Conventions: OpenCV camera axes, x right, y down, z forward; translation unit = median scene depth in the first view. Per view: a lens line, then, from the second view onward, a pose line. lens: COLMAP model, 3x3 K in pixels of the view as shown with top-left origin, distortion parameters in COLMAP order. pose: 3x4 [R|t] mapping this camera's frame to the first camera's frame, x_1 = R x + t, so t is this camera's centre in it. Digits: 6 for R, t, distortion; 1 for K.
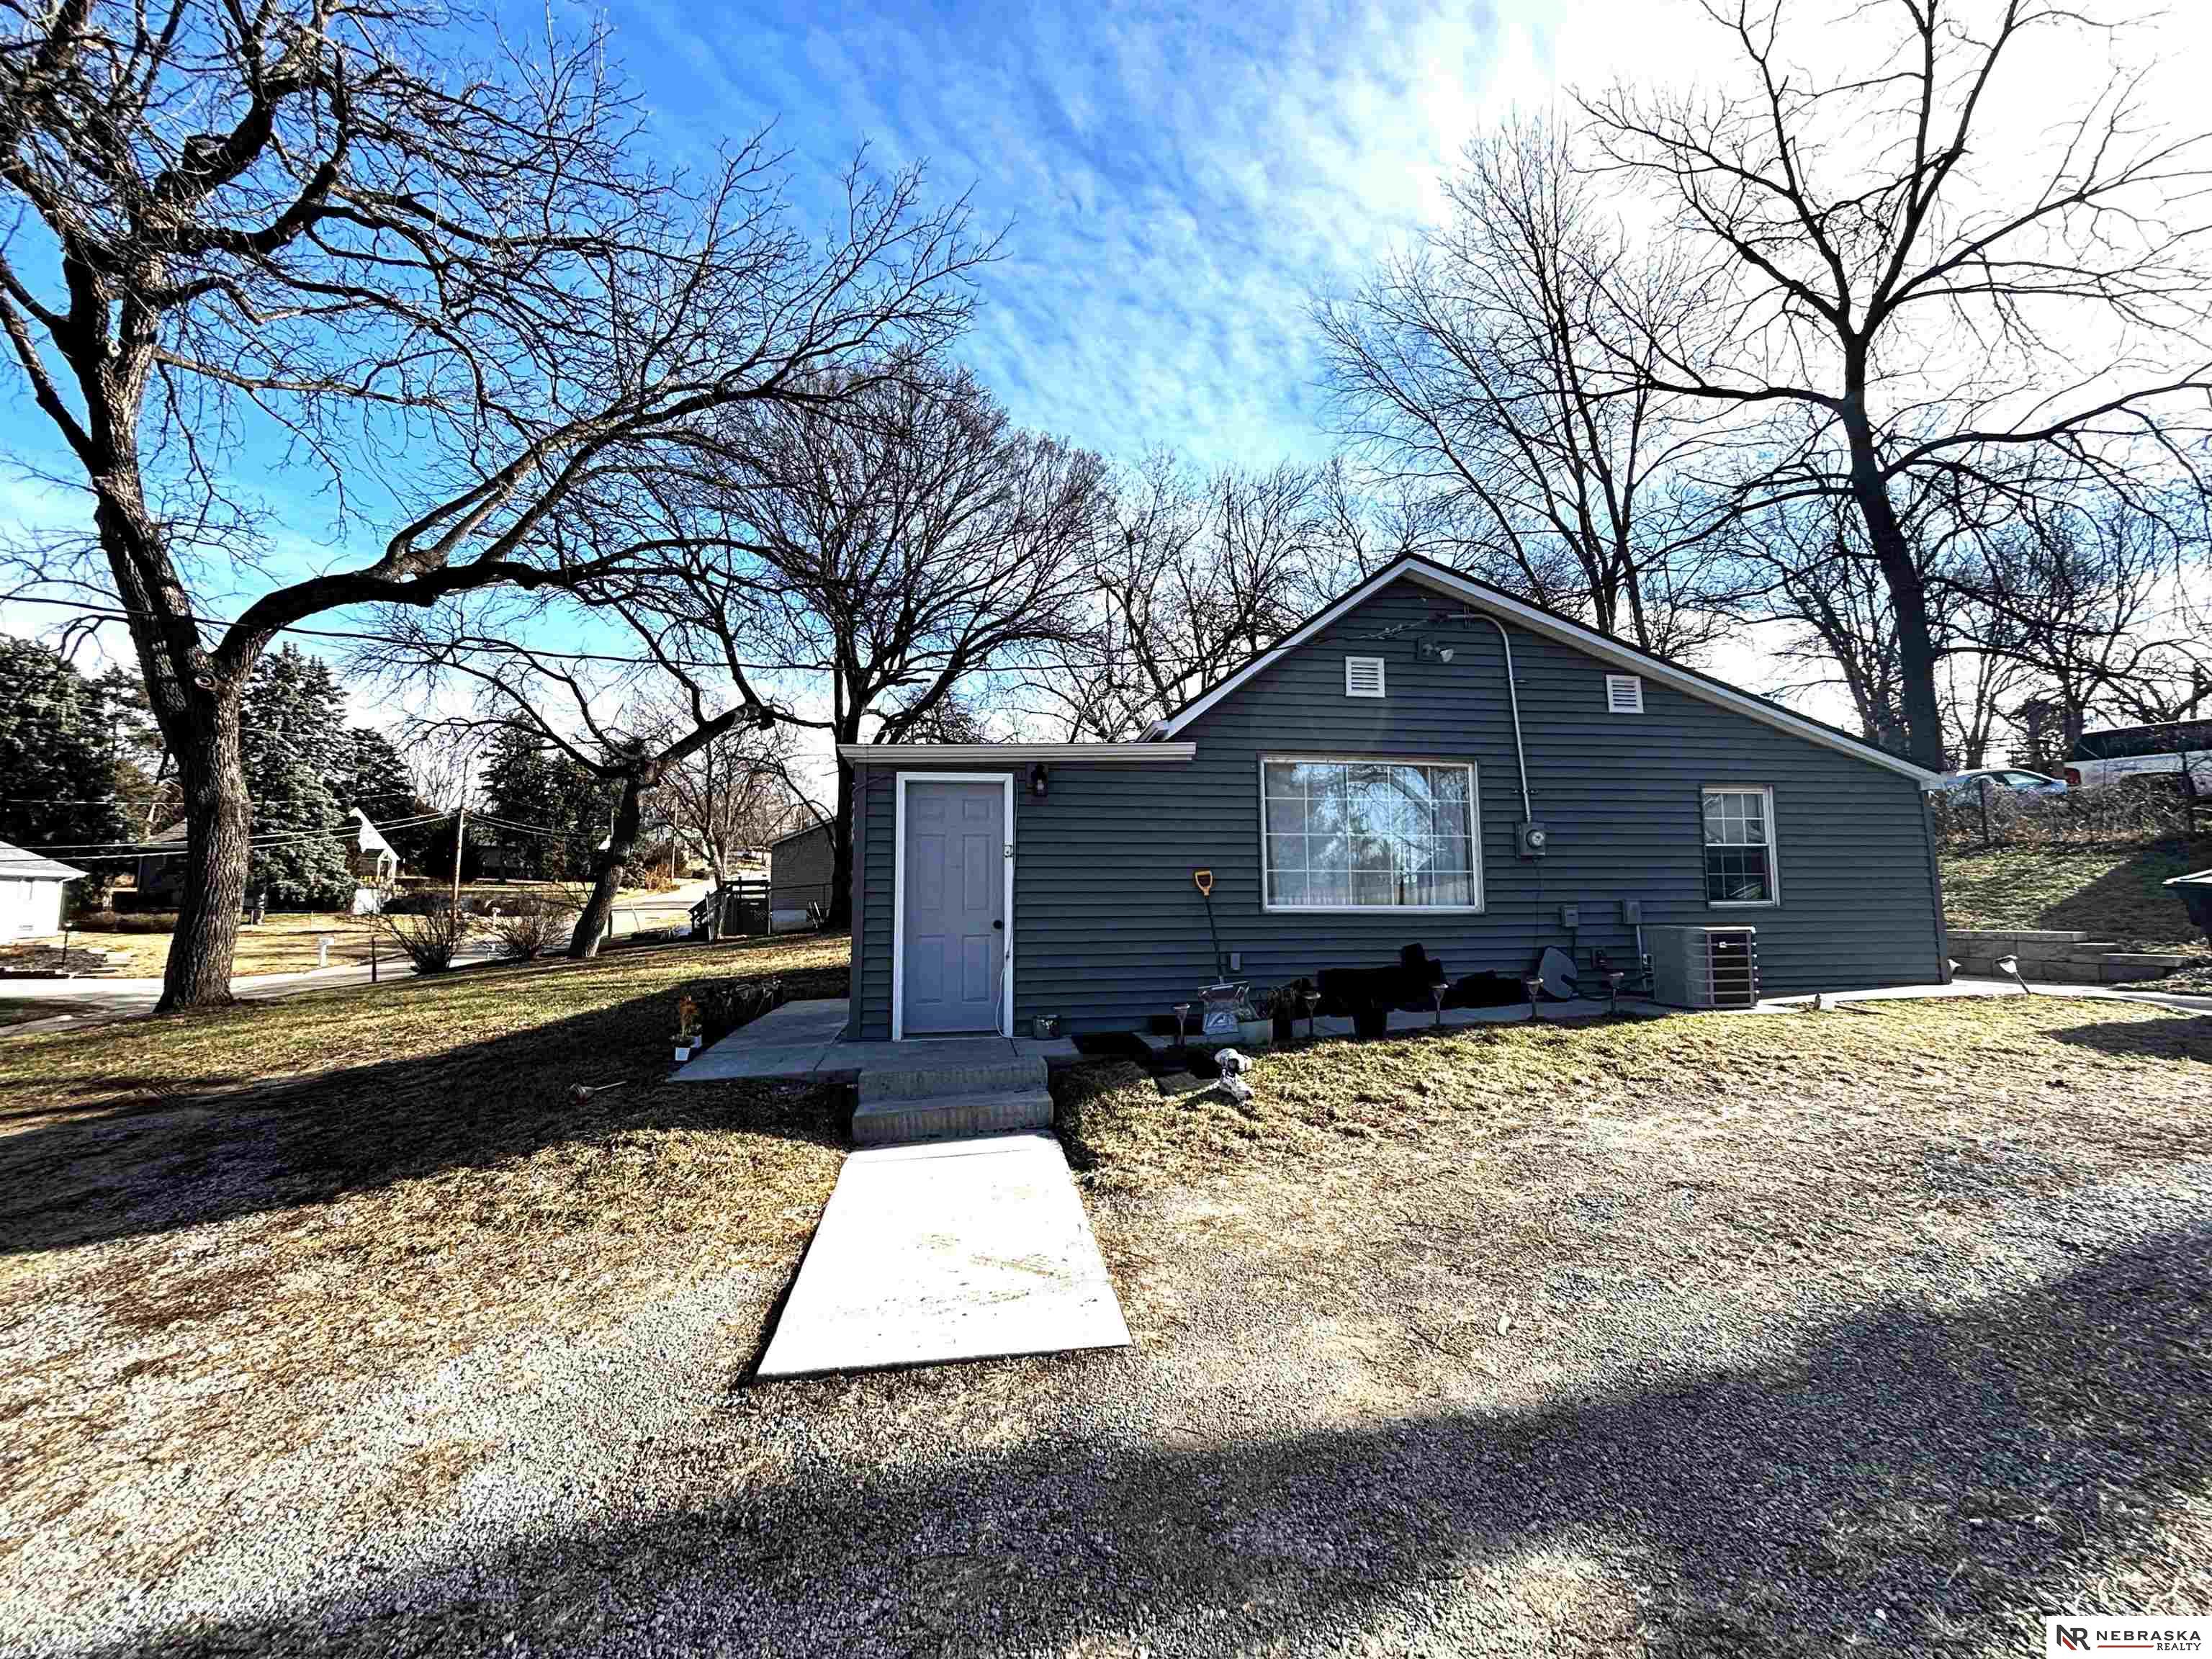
lens RADIAL K [[883.8, 0, 1102.9], [0, 883.8, 837.3], [0, 0, 1]] dist [-0.001788, 0.000397]
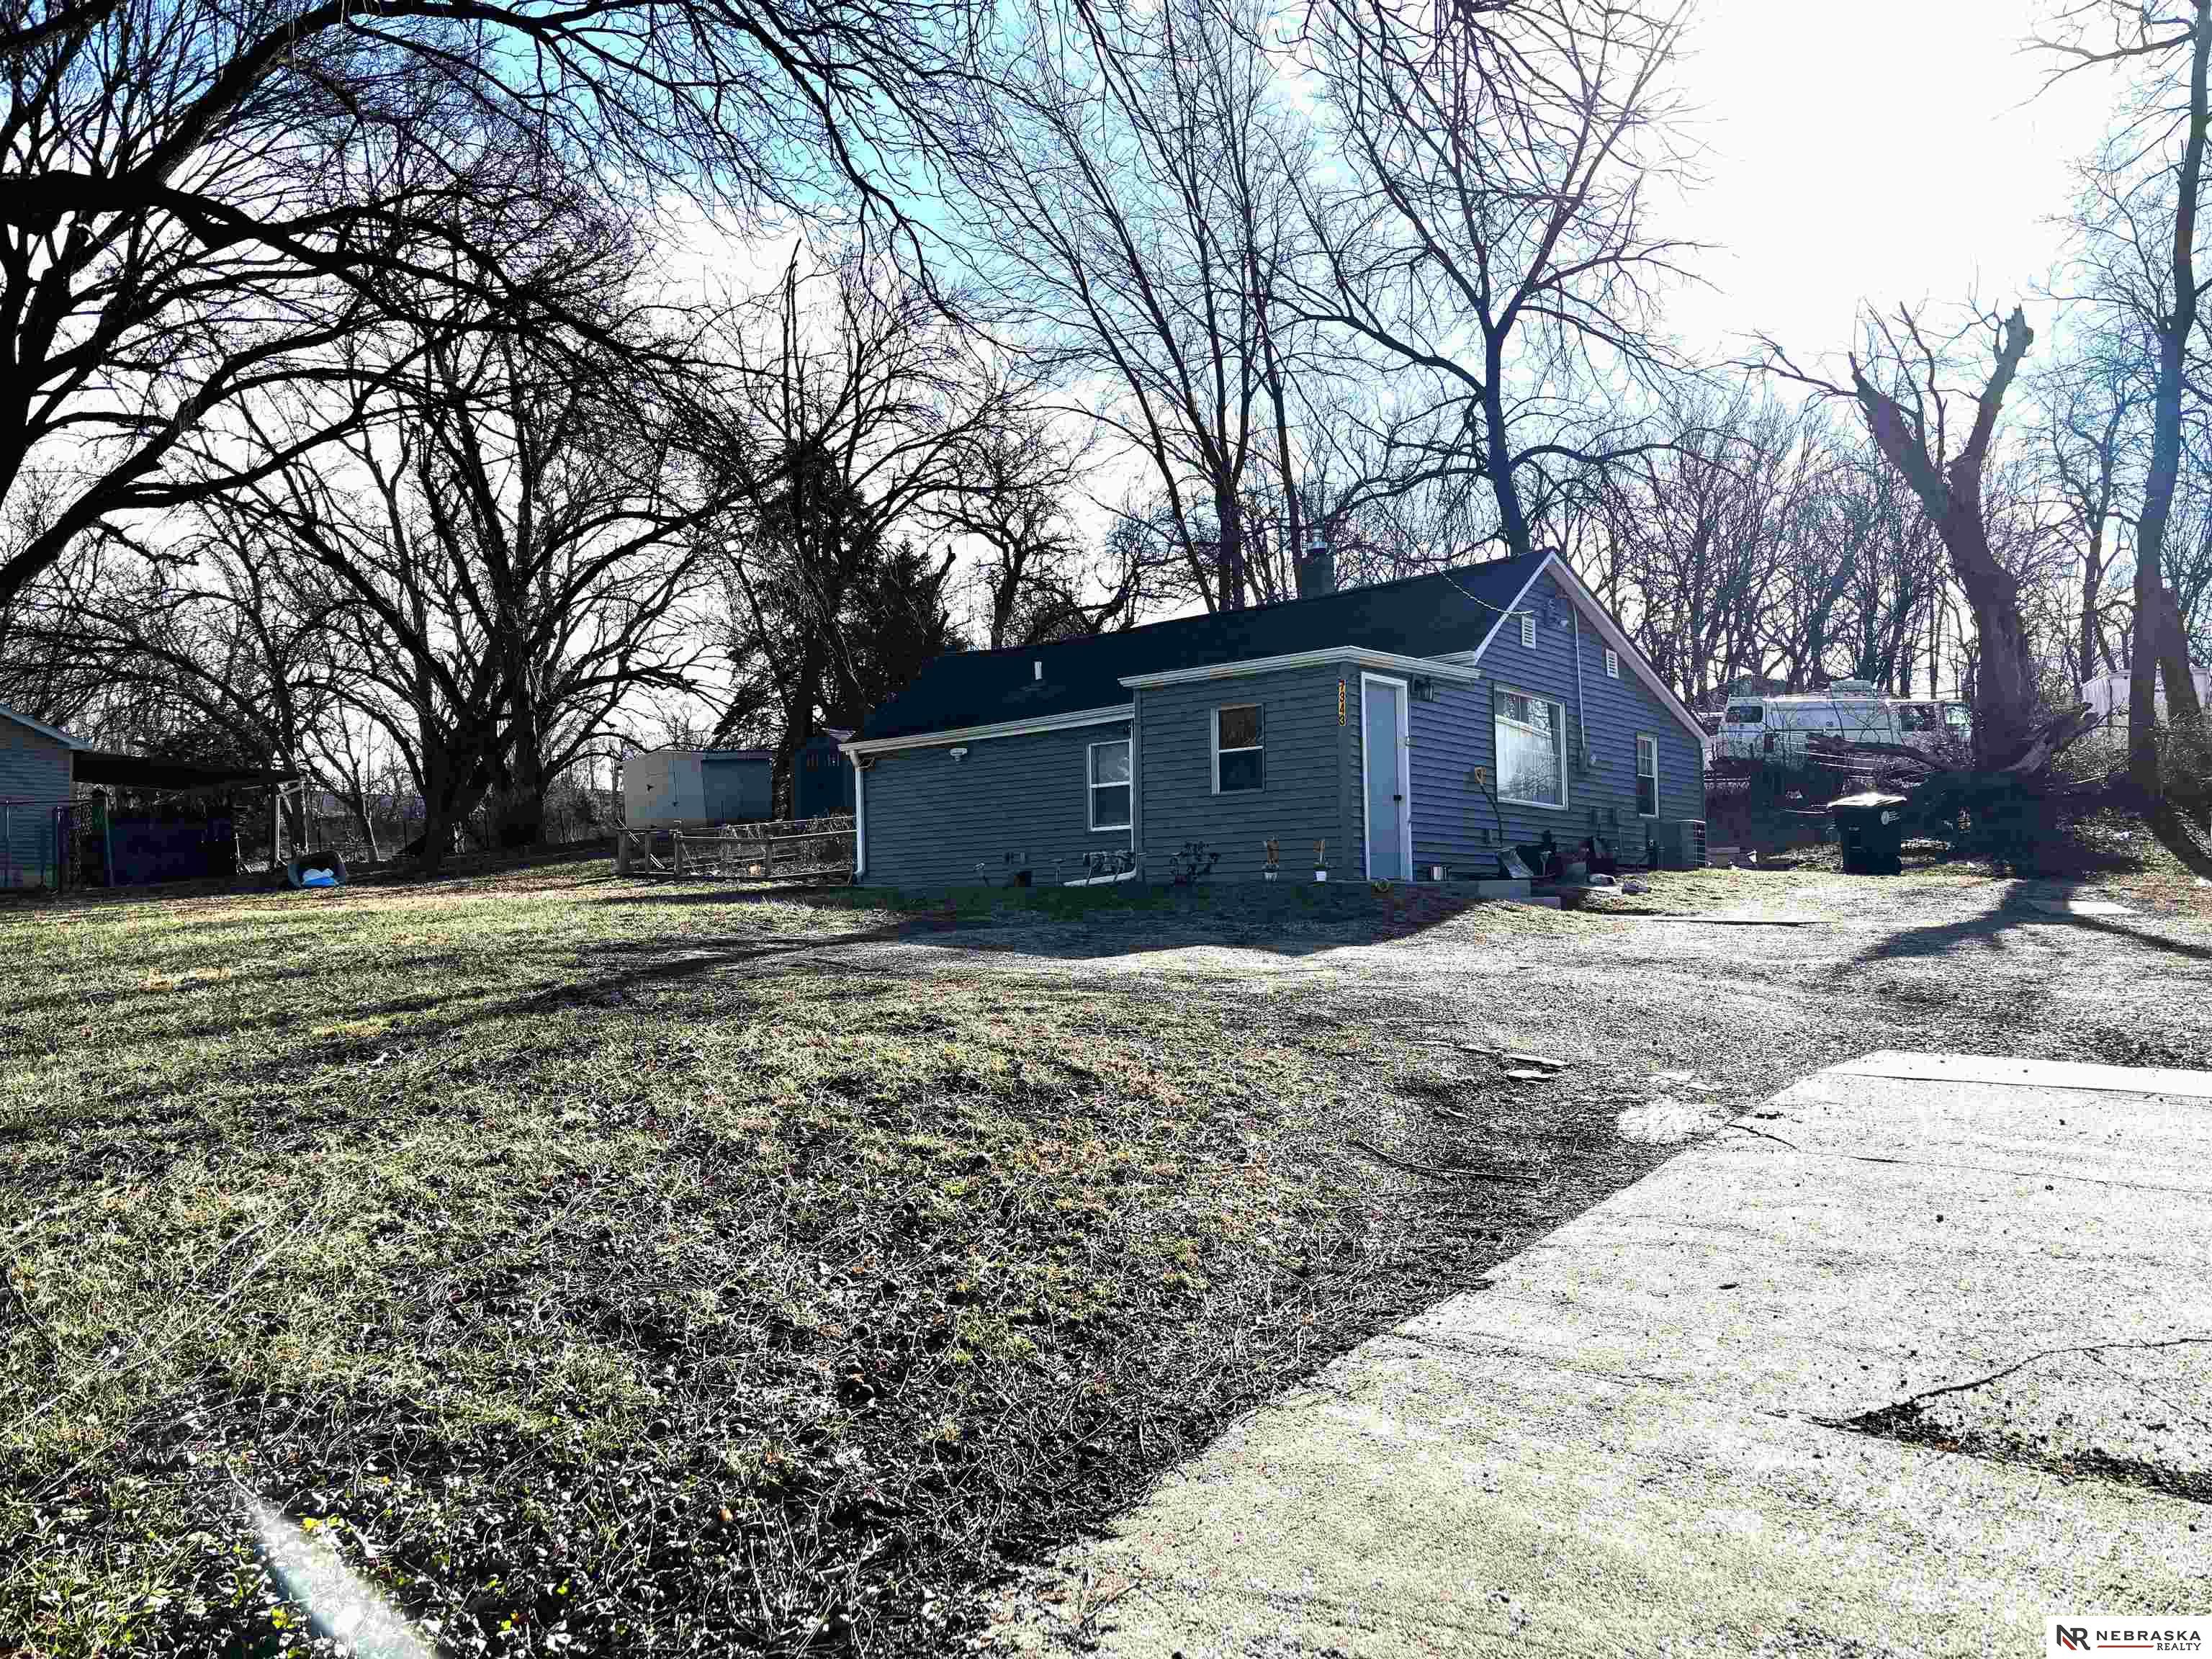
lens RADIAL K [[1671.0, 0, 1101.9], [0, 1671.0, 837.9], [0, 0, 1]] dist [0.040601, -0.042519]
pose [[0.734654, 0.036623, 0.677453, -1.981991], [-0.051099, 0.998693, 0.001424, 0.167360], [-0.676515, -0.035663, 0.735565, -0.473831]]
